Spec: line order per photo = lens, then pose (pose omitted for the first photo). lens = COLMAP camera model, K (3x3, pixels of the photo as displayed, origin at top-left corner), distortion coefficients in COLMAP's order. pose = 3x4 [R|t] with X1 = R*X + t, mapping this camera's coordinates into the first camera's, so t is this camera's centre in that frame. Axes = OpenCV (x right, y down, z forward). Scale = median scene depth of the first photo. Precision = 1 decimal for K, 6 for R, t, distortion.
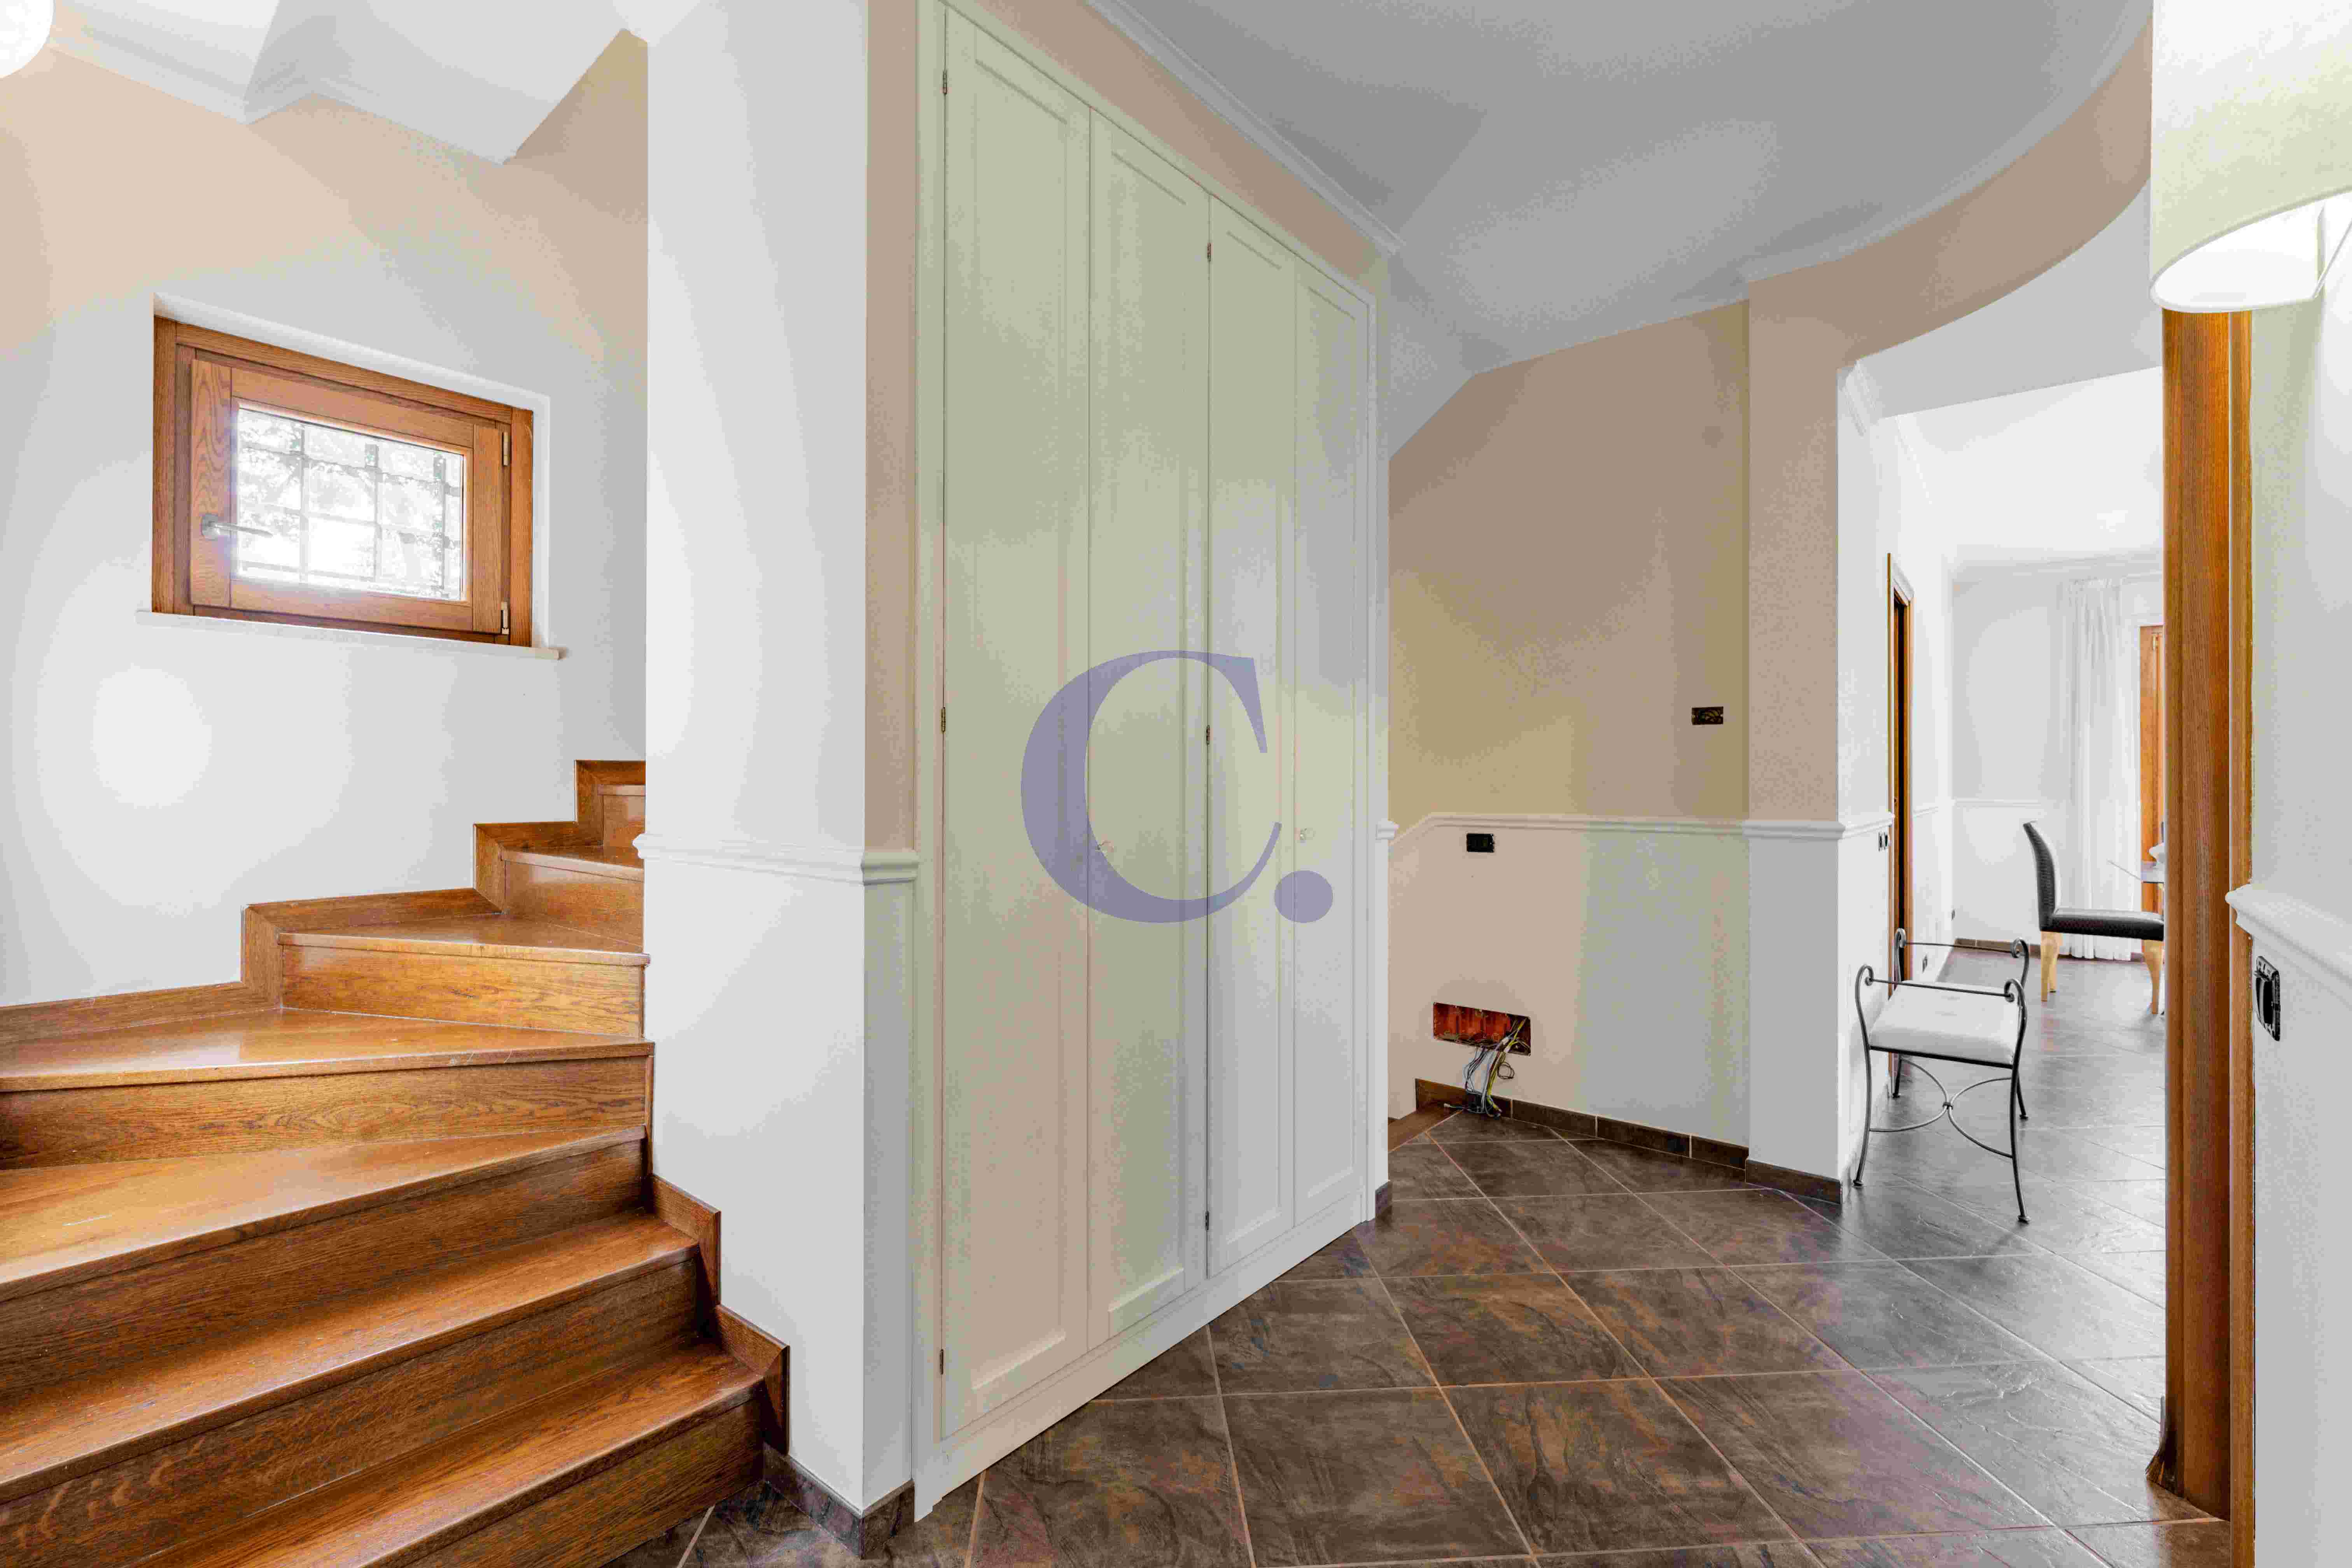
lens RADIAL K [[1017.7, 0, 1169.5], [0, 1017.7, 770.1], [0, 0, 1]] dist [-0.002062, -0.000125]
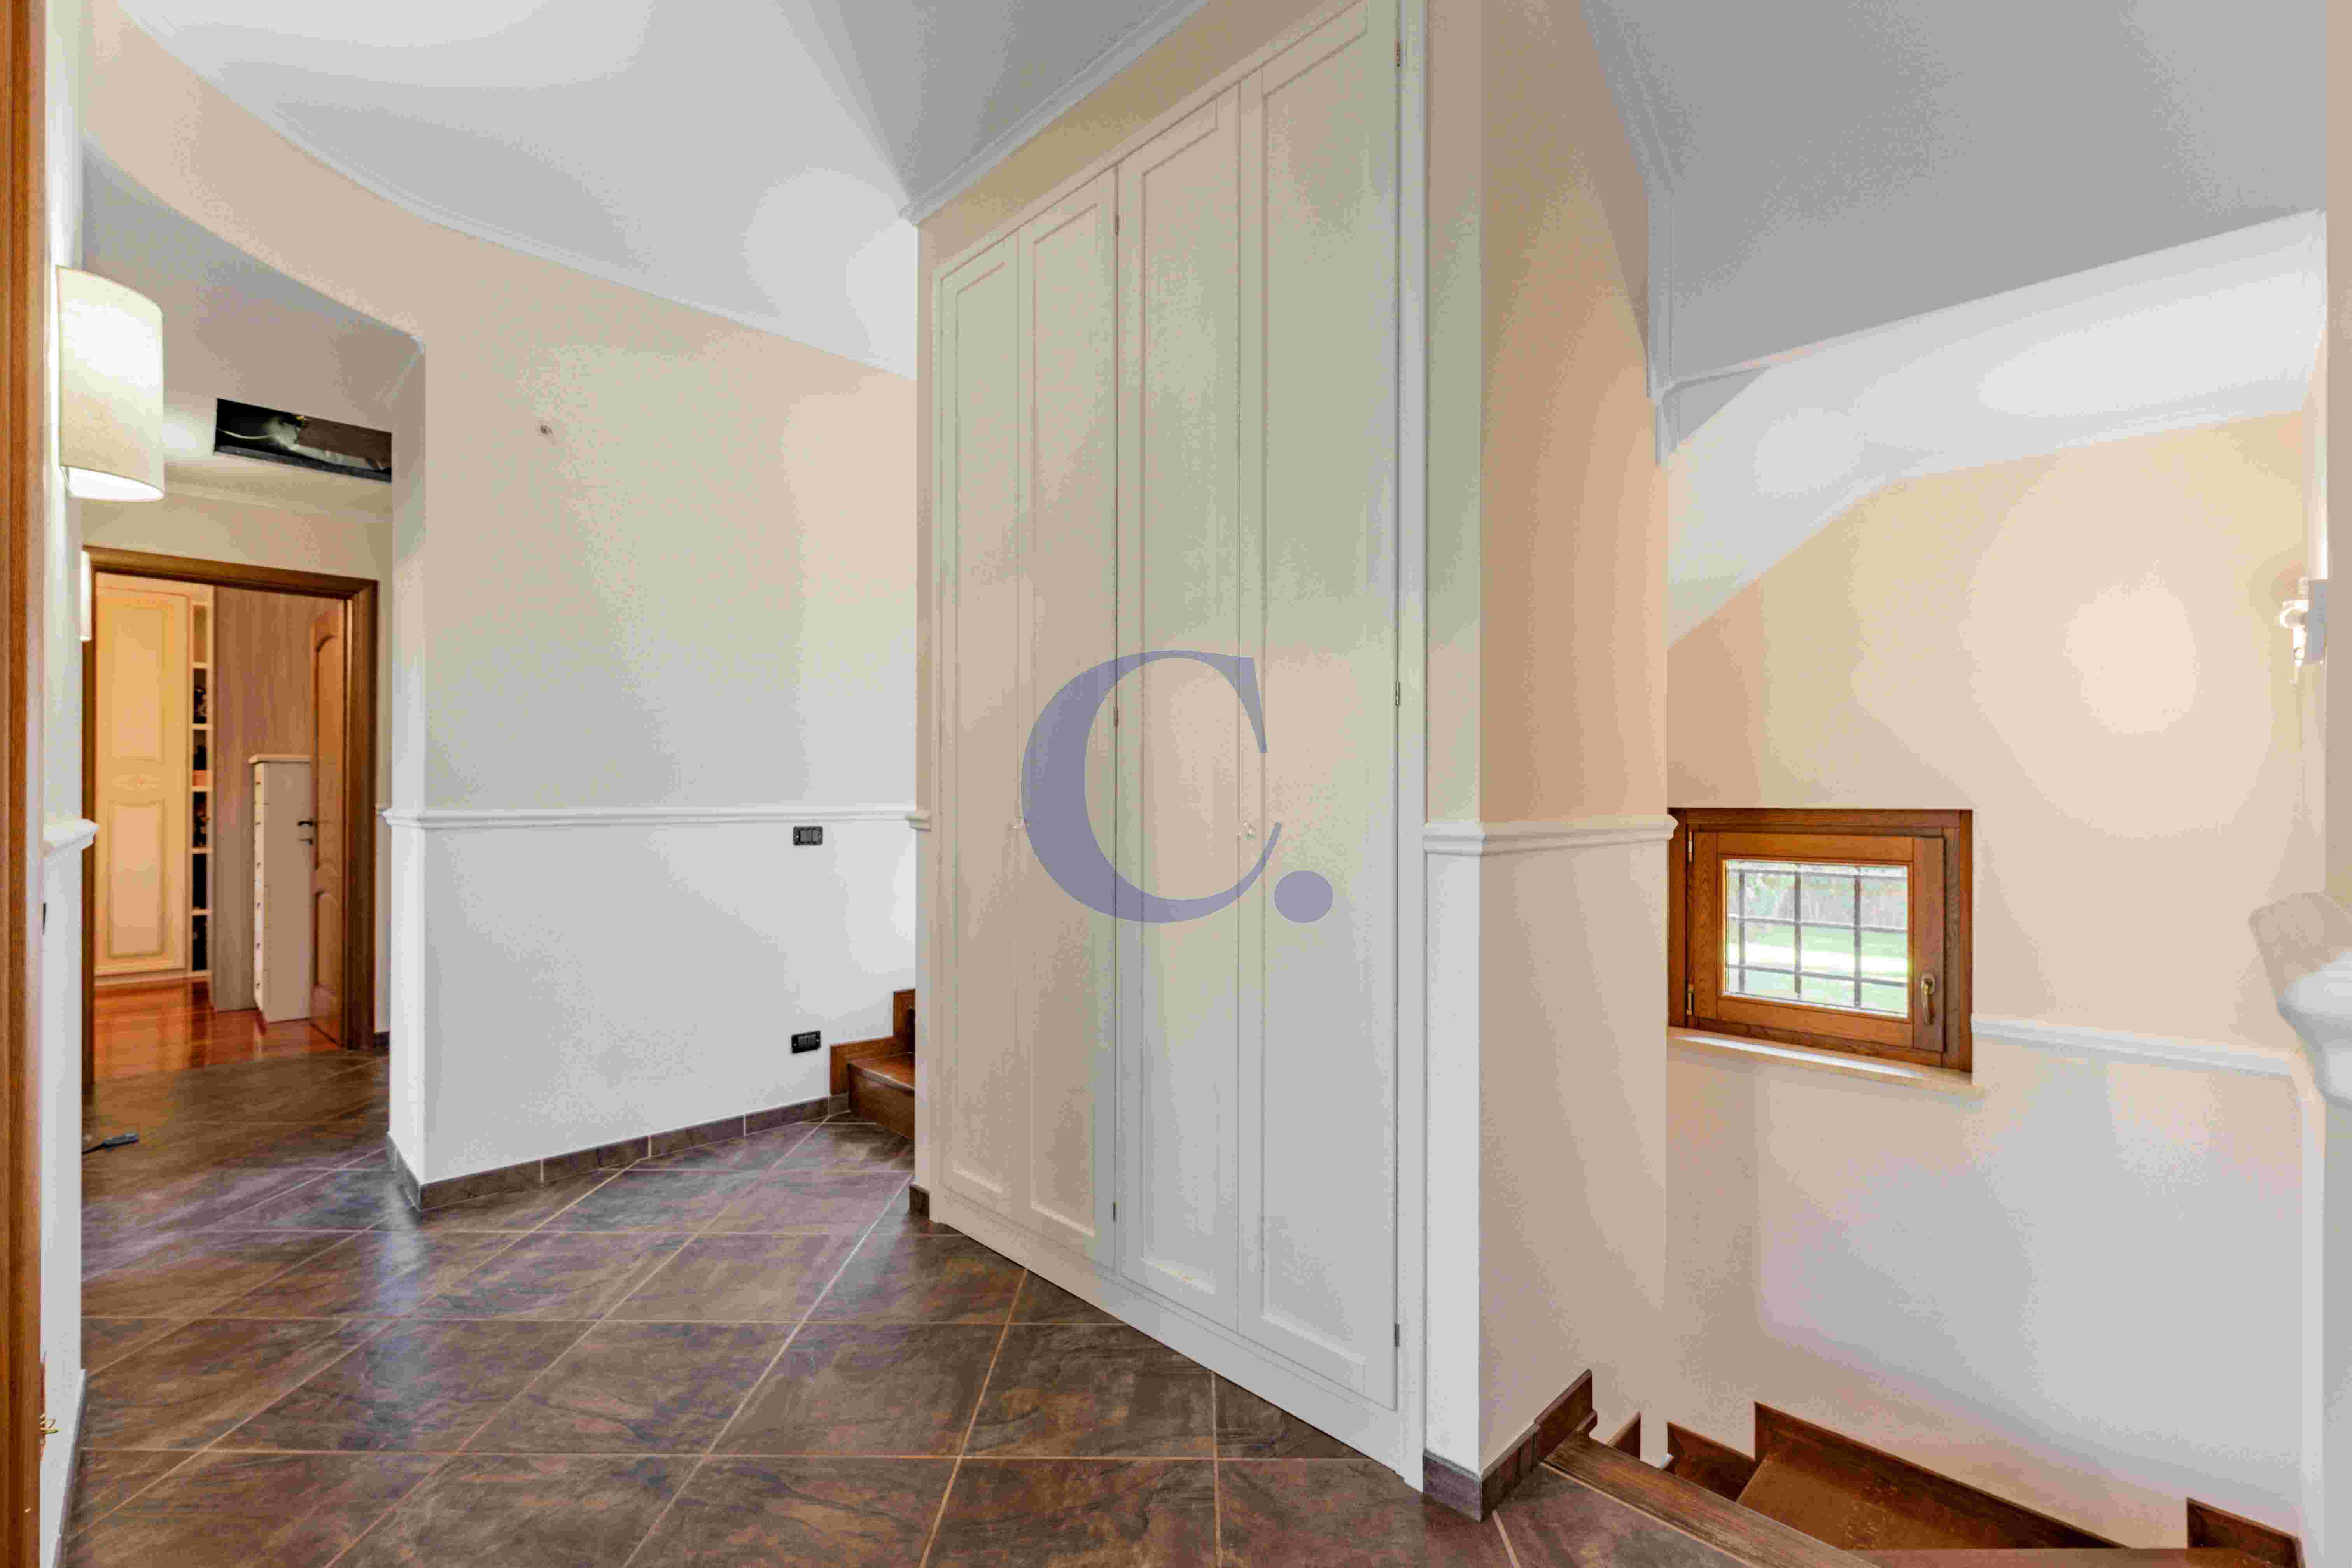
lens RADIAL K [[1017.7, 0, 1169.5], [0, 1017.7, 770.1], [0, 0, 1]] dist [-0.002062, -0.000125]
pose [[-0.090800, -0.020343, -0.995661, 1.112192], [0.017333, 0.999608, -0.022004, 0.043608], [0.995718, -0.019255, -0.090412, 1.255387]]
